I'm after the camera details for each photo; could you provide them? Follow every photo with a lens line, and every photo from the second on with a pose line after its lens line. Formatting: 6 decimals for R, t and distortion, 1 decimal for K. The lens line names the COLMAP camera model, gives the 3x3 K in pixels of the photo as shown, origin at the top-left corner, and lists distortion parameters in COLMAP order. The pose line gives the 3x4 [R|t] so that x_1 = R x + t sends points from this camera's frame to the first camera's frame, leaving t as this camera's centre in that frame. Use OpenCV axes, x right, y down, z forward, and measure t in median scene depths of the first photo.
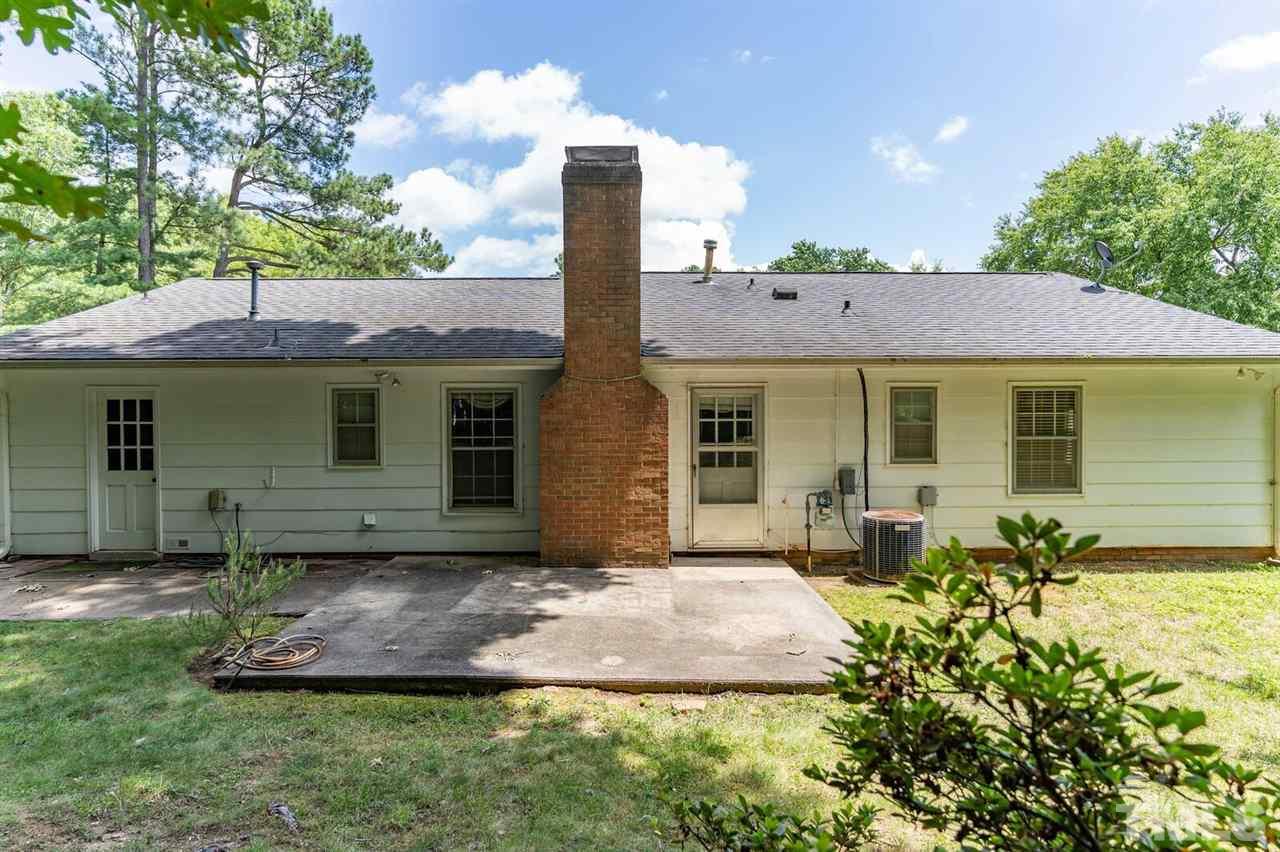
lens RADIAL K [[644.6, 0, 636.9], [0, 644.6, 427.2], [0, 0, 1]] dist [-0.005754, -0.000810]
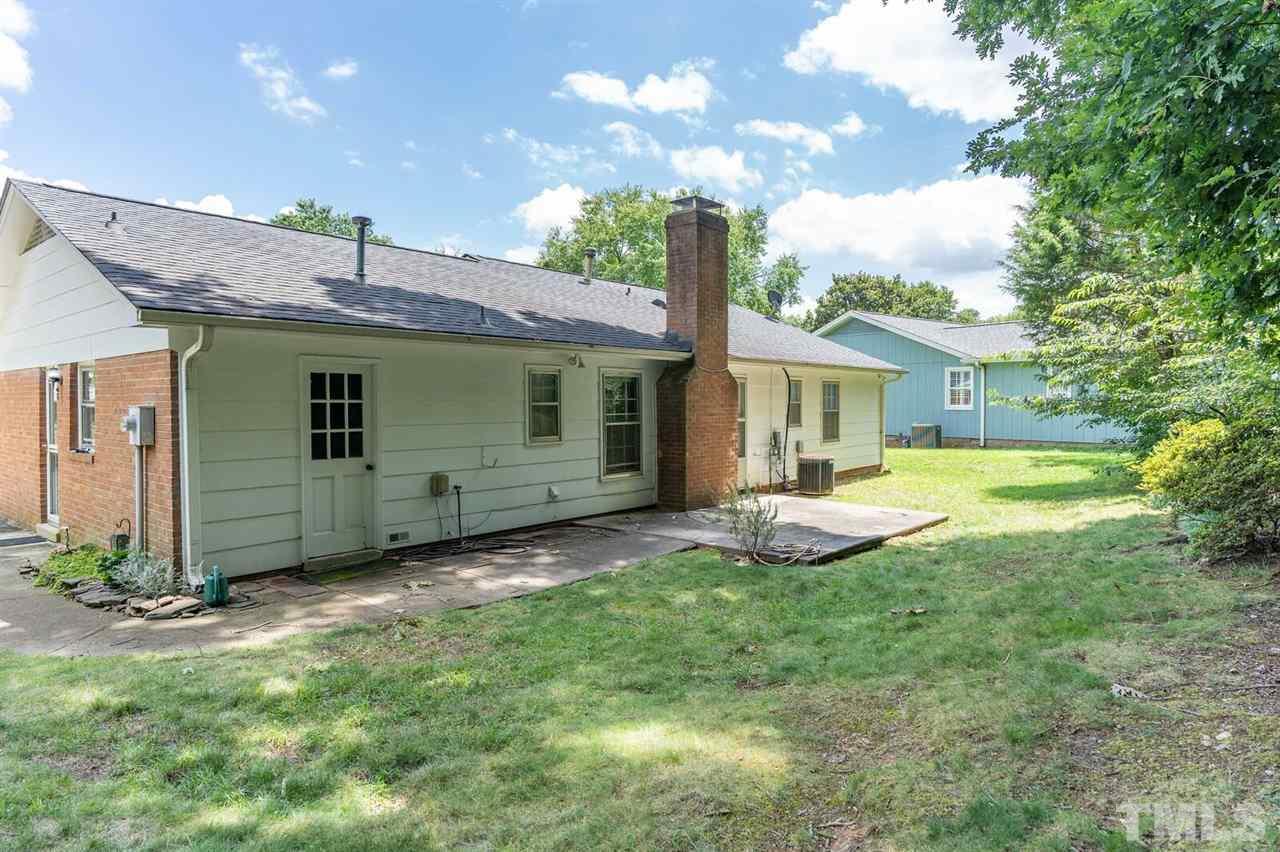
lens RADIAL K [[730.6, 0, 638.9], [0, 730.6, 423.6], [0, 0, 1]] dist [0.003826, -0.000375]
pose [[0.657223, -0.021214, 0.753397, -1.249727], [0.012443, 0.999773, 0.017297, 0.010476], [-0.753593, -0.001994, 0.657338, 0.083024]]
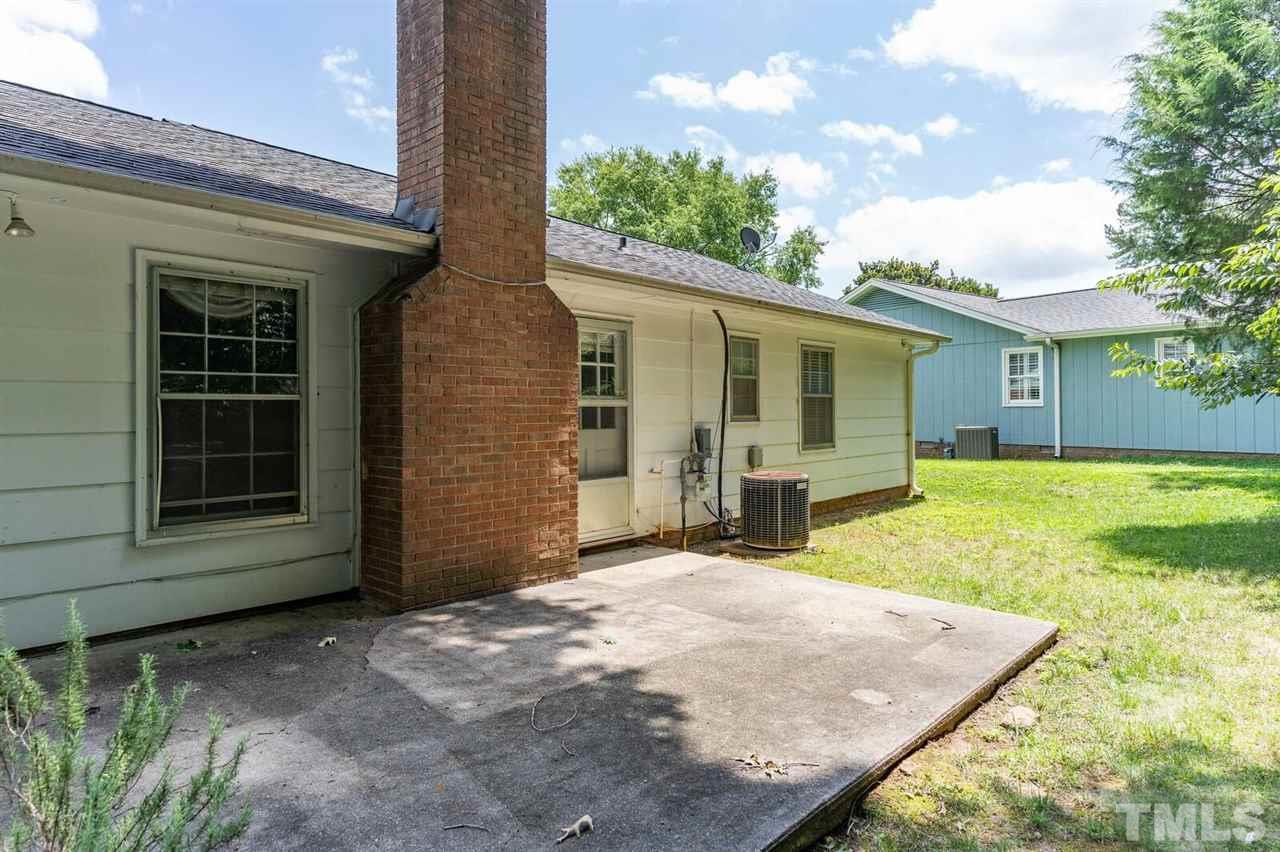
lens RADIAL K [[730.6, 0, 643.6], [0, 730.6, 405.6], [0, 0, 1]] dist [0.003826, -0.000375]
pose [[0.690790, 0.006912, 0.723023, -0.424755], [0.012532, 0.999690, -0.021531, 0.055609], [-0.722947, 0.023934, 0.690489, 0.398812]]
